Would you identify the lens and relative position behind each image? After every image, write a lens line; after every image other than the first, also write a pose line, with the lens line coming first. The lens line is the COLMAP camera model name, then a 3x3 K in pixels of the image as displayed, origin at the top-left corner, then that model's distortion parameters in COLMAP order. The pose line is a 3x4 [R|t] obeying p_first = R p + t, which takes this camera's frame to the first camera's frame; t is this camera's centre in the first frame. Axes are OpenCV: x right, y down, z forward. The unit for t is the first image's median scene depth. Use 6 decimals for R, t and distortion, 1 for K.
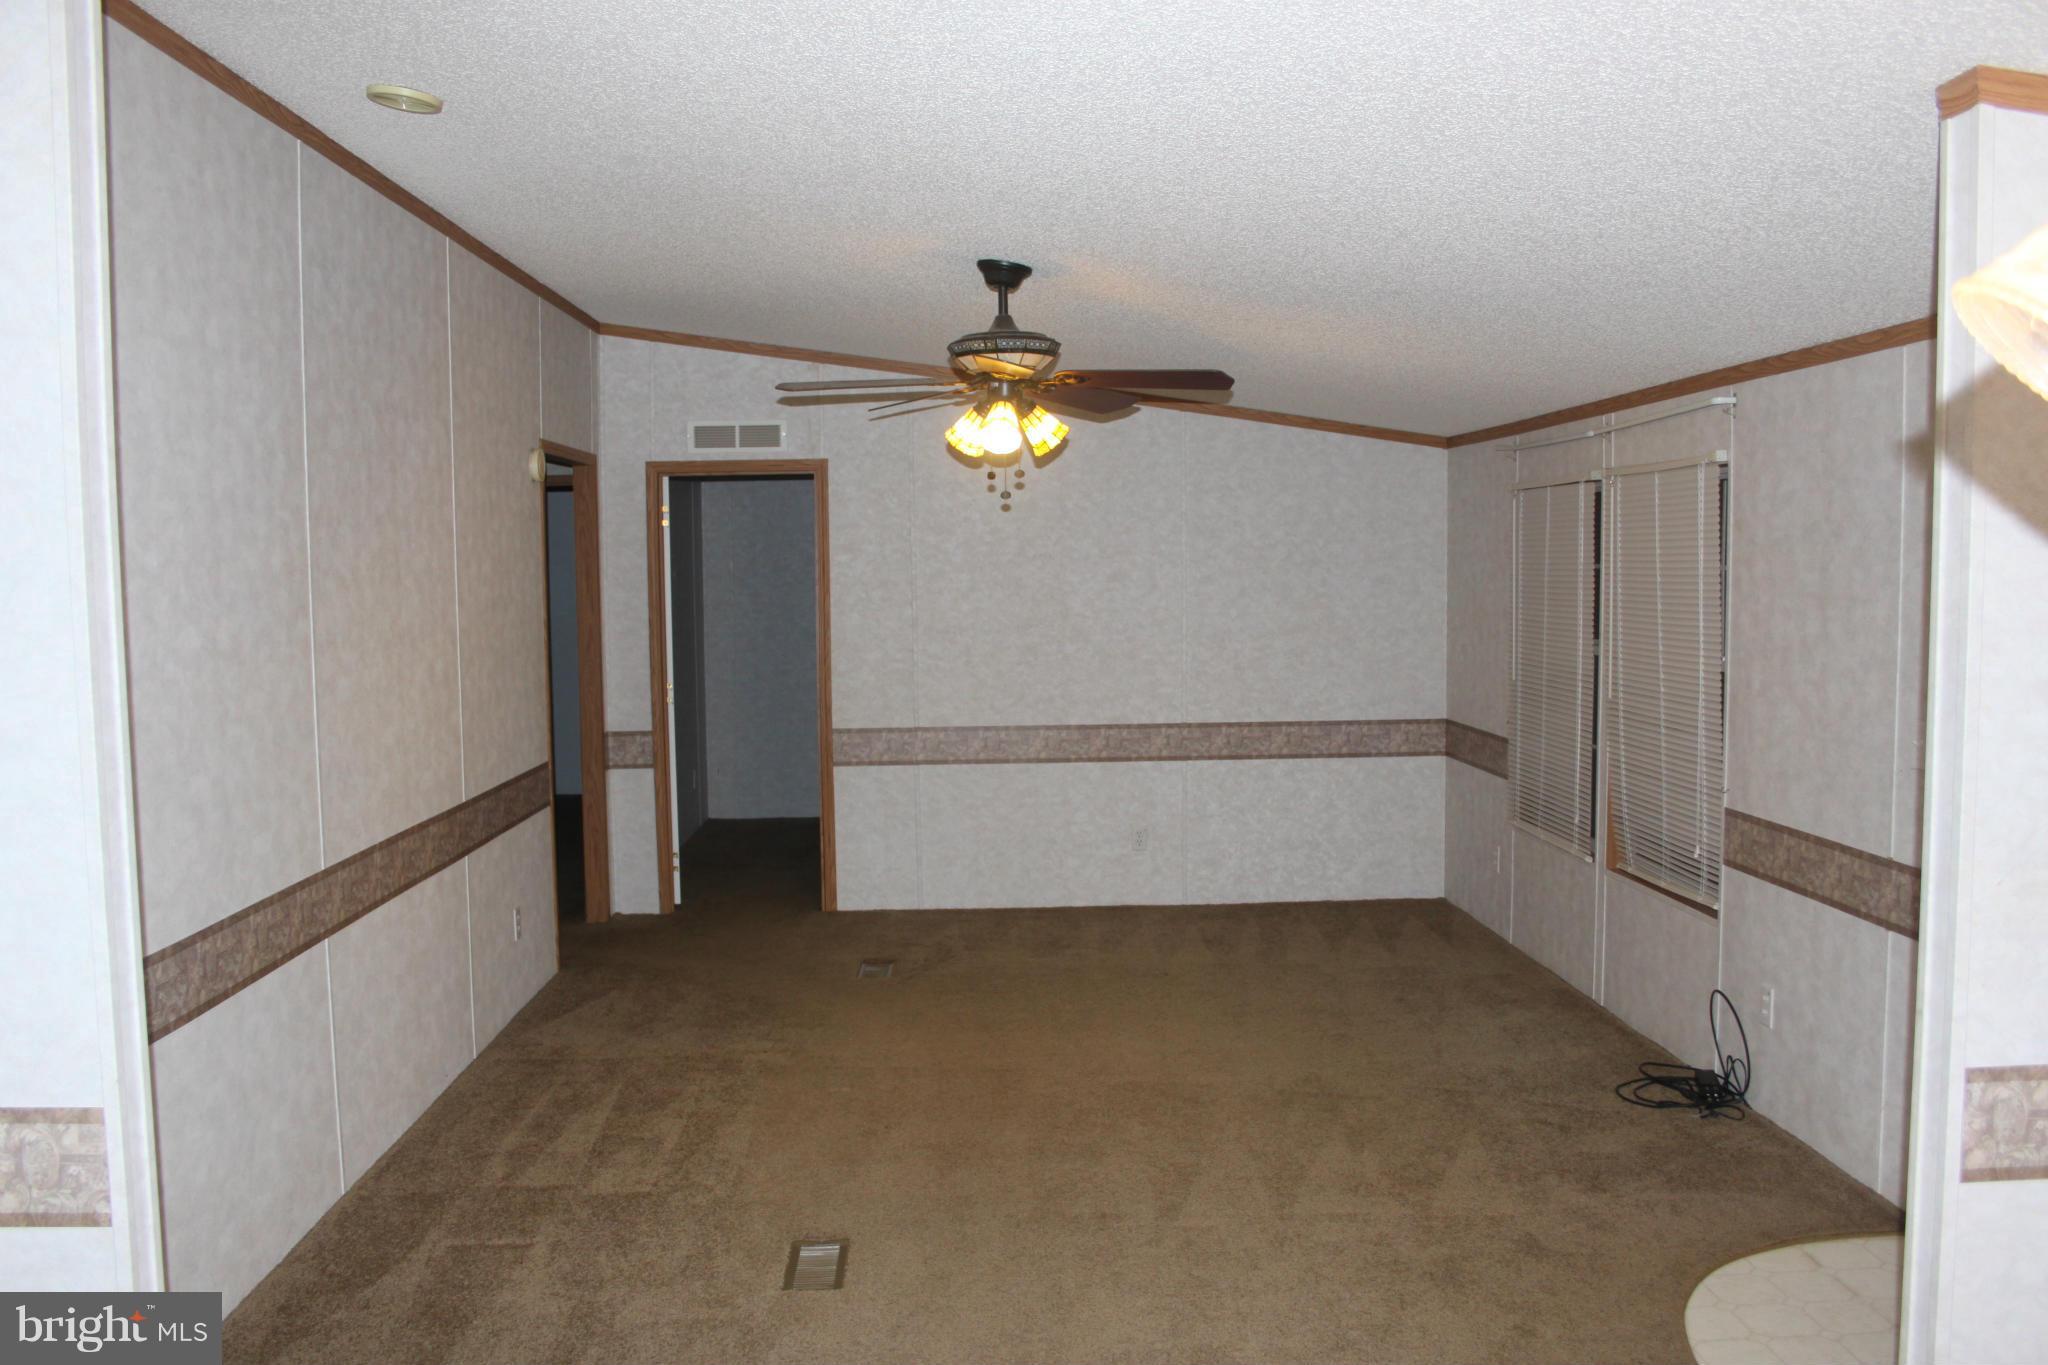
lens RADIAL K [[1708.8, 0, 1002.9], [0, 1708.8, 694.6], [0, 0, 1]] dist [-0.153820, 0.132789]
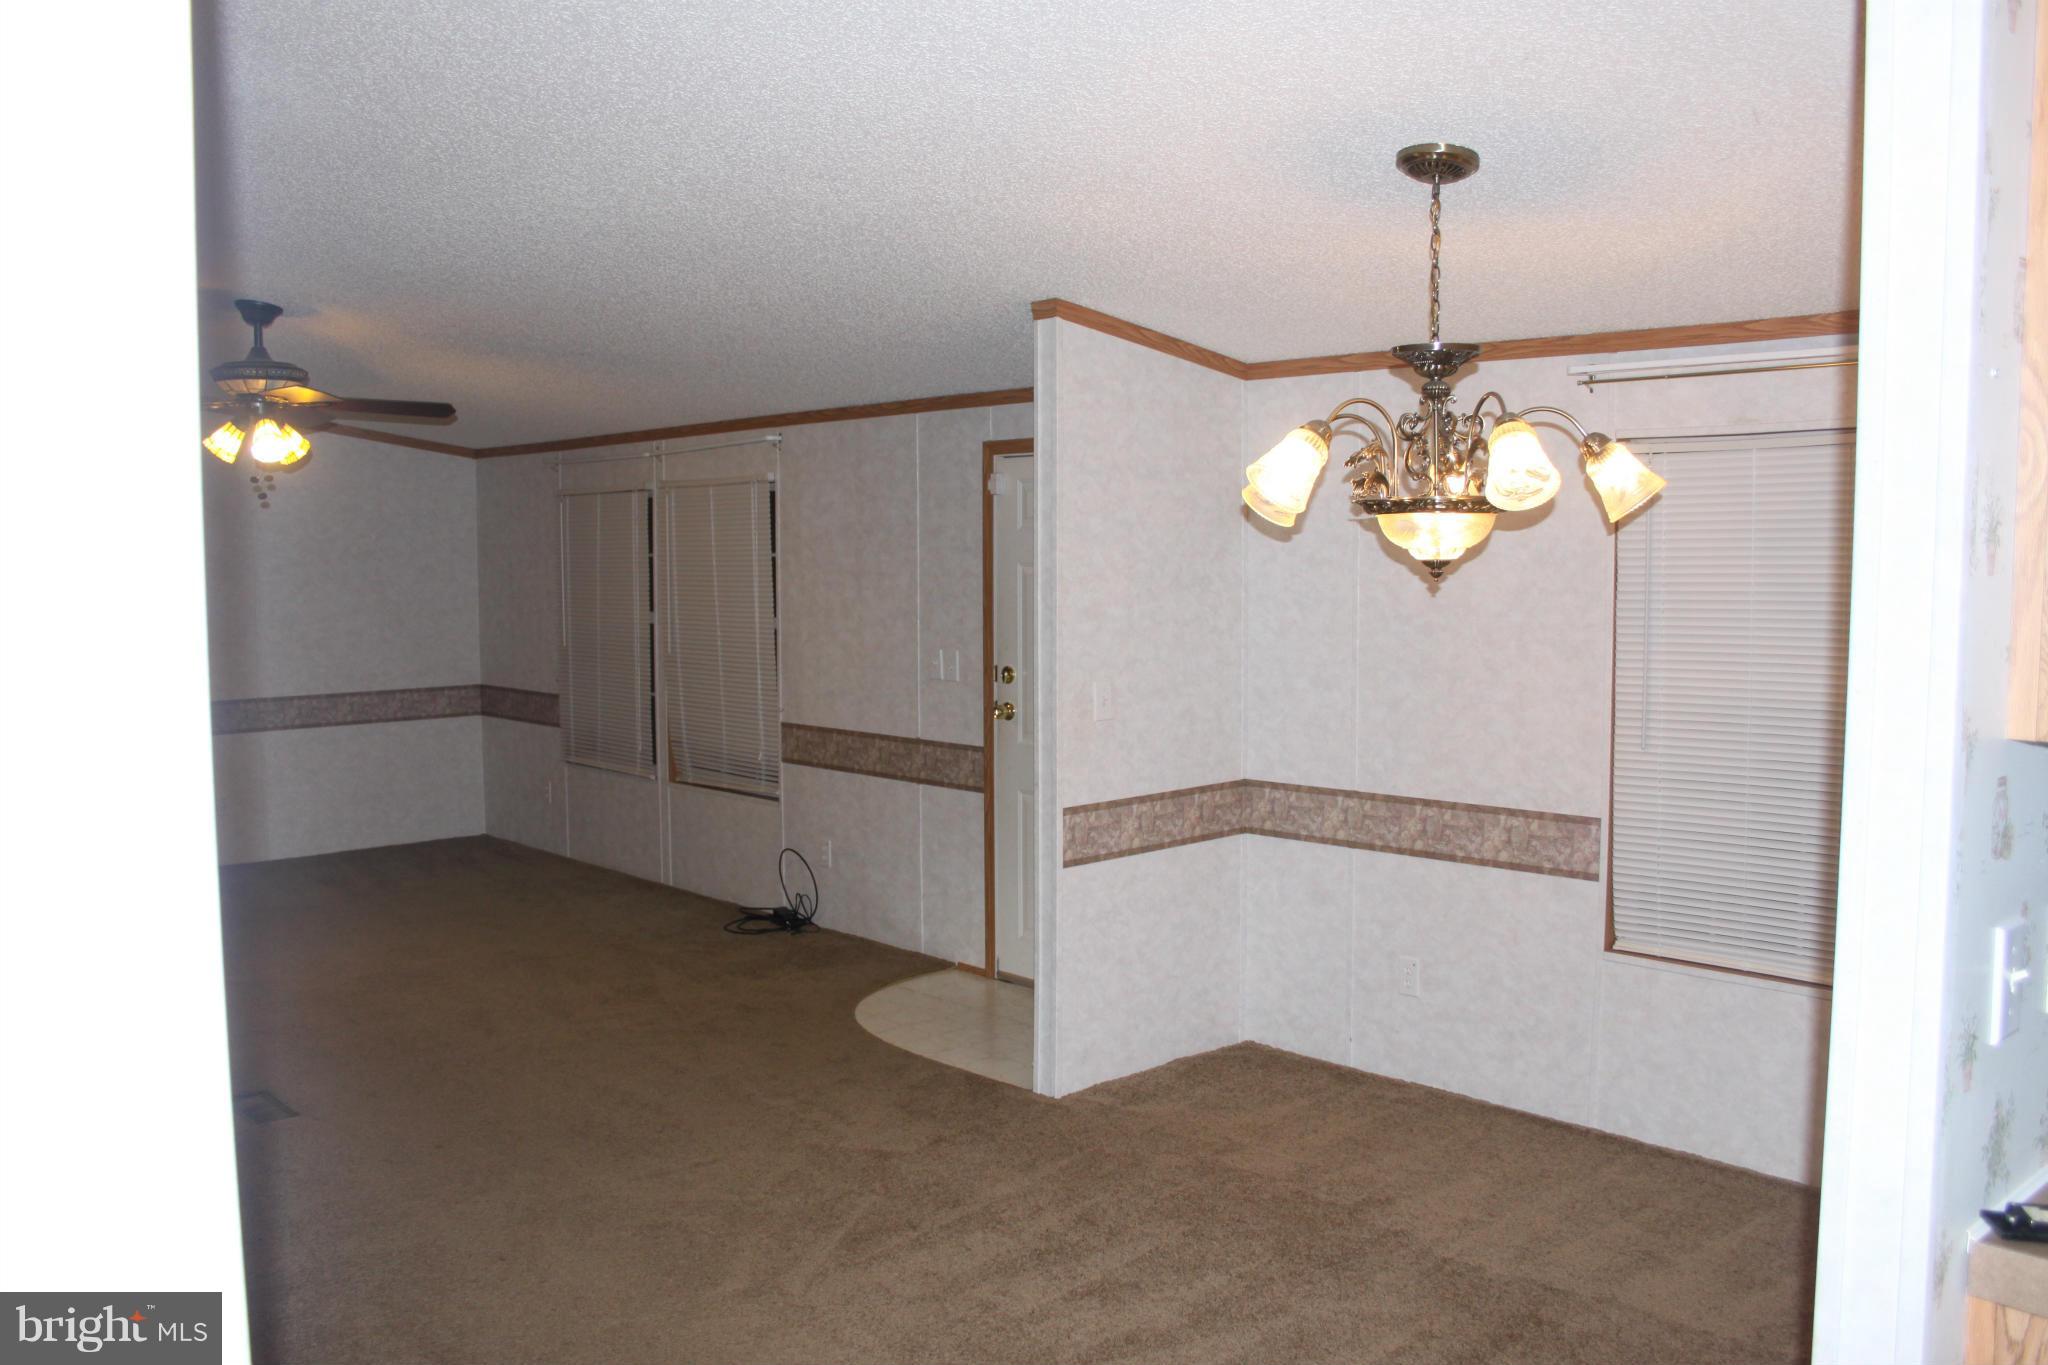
lens RADIAL K [[1708.8, 0, 1002.9], [0, 1708.8, 694.6], [0, 0, 1]] dist [-0.153820, 0.132789]
pose [[0.758878, -0.045951, 0.649609, -0.372713], [0.044725, 0.998830, 0.018406, 0.025828], [-0.649695, 0.015085, 0.760045, -0.236673]]
